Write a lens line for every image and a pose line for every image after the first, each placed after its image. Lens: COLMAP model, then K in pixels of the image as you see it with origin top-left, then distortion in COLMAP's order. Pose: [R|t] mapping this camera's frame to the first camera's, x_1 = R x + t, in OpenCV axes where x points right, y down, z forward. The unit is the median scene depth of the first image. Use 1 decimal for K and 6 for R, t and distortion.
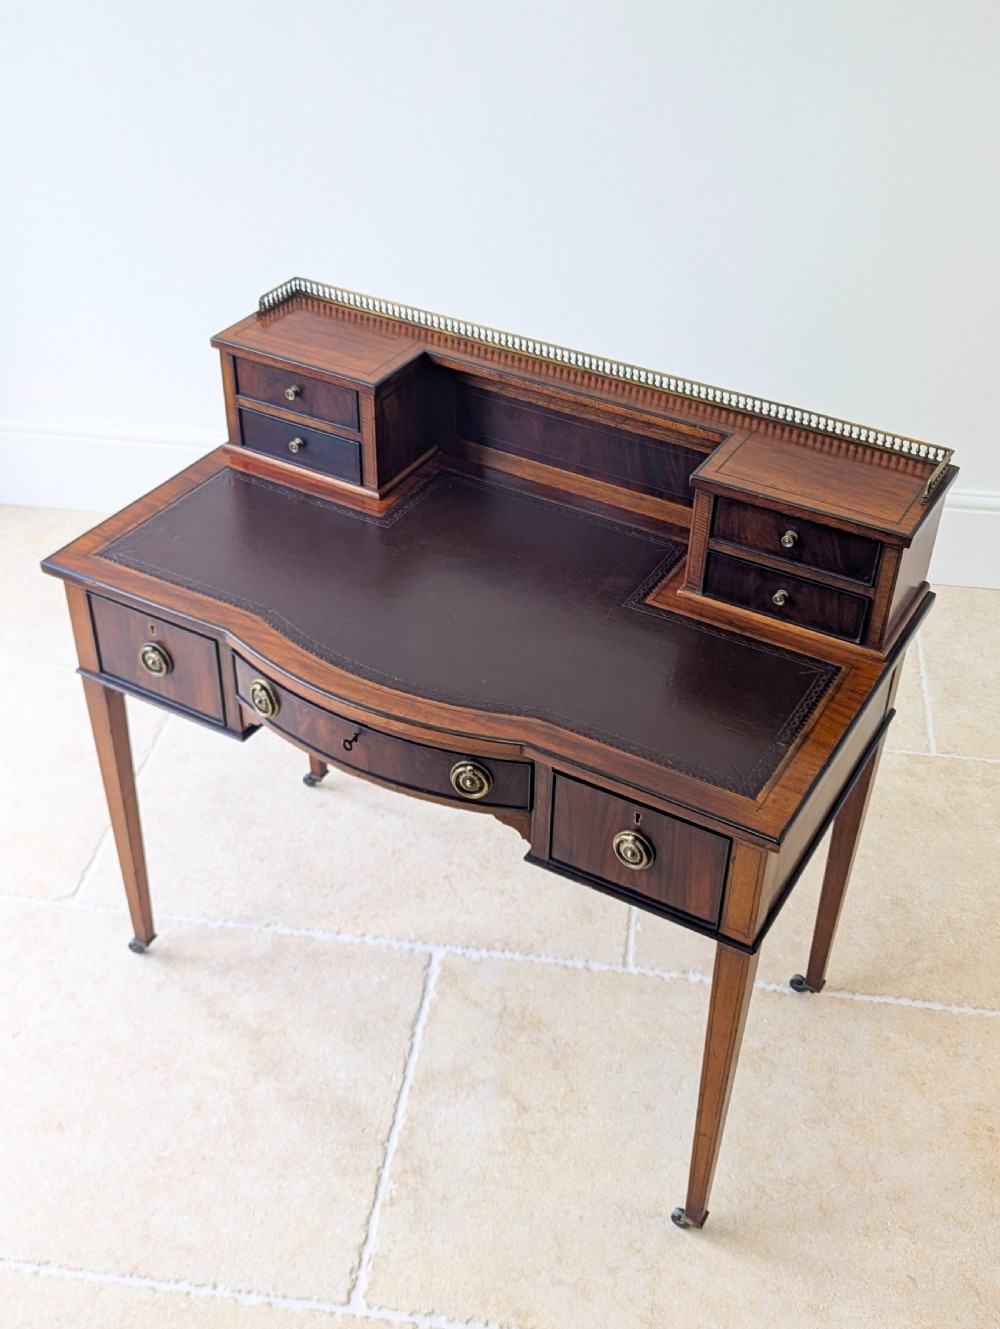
lens RADIAL K [[1486.9, 0, 506.3], [0, 1486.9, 644.3], [0, 0, 1]] dist [0.037518, 0.035540]
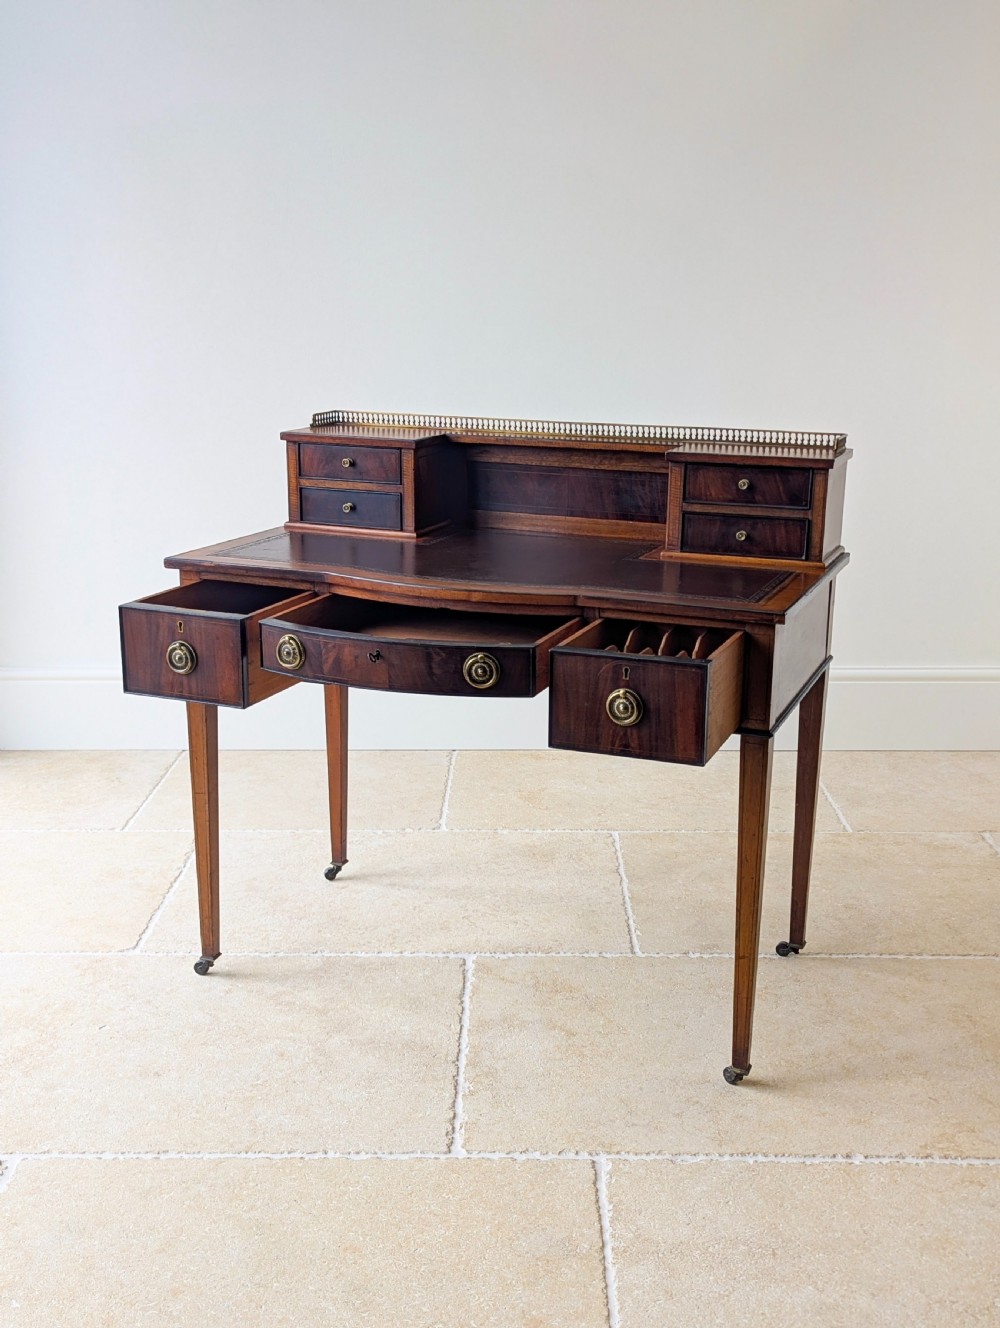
lens RADIAL K [[1418.8, 0, 489.5], [0, 1418.8, 668.6], [0, 0, 1]] dist [0.059375, -0.016411]
pose [[0.992100, -0.043103, 0.117810, -0.173454], [0.084138, 0.925196, -0.370044, 0.471120], [-0.093048, 0.377033, 0.921514, -0.098205]]
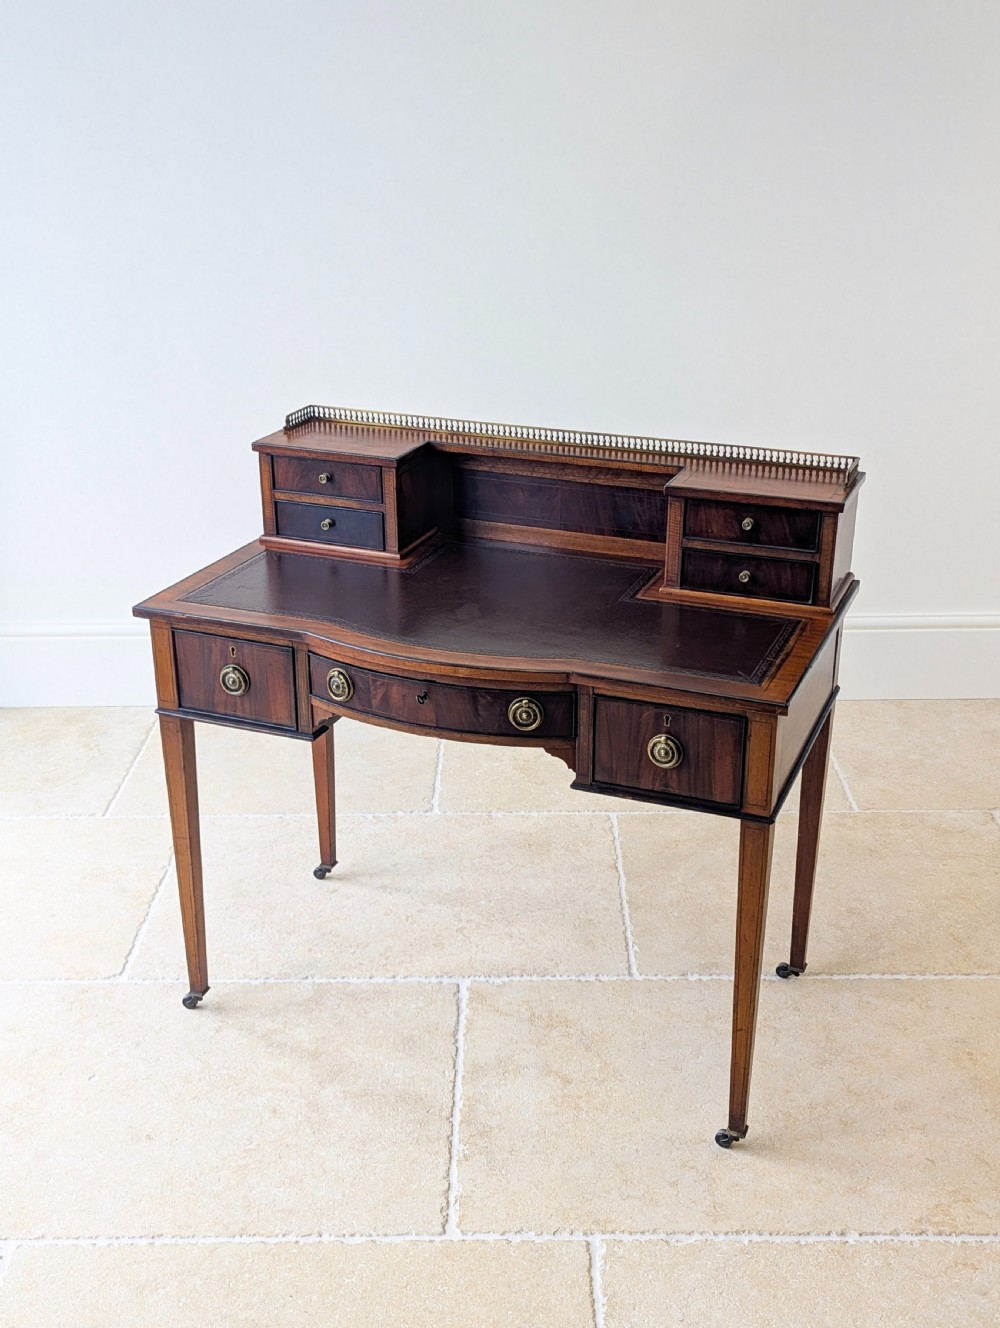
lens RADIAL K [[1485.3, 0, 492.5], [0, 1485.3, 664.8], [0, 0, 1]] dist [0.059463, -0.013027]
pose [[0.991109, -0.071976, 0.111900, -0.153493], [0.096716, 0.967310, -0.234428, 0.278924], [-0.091369, 0.243167, 0.965672, -0.157189]]
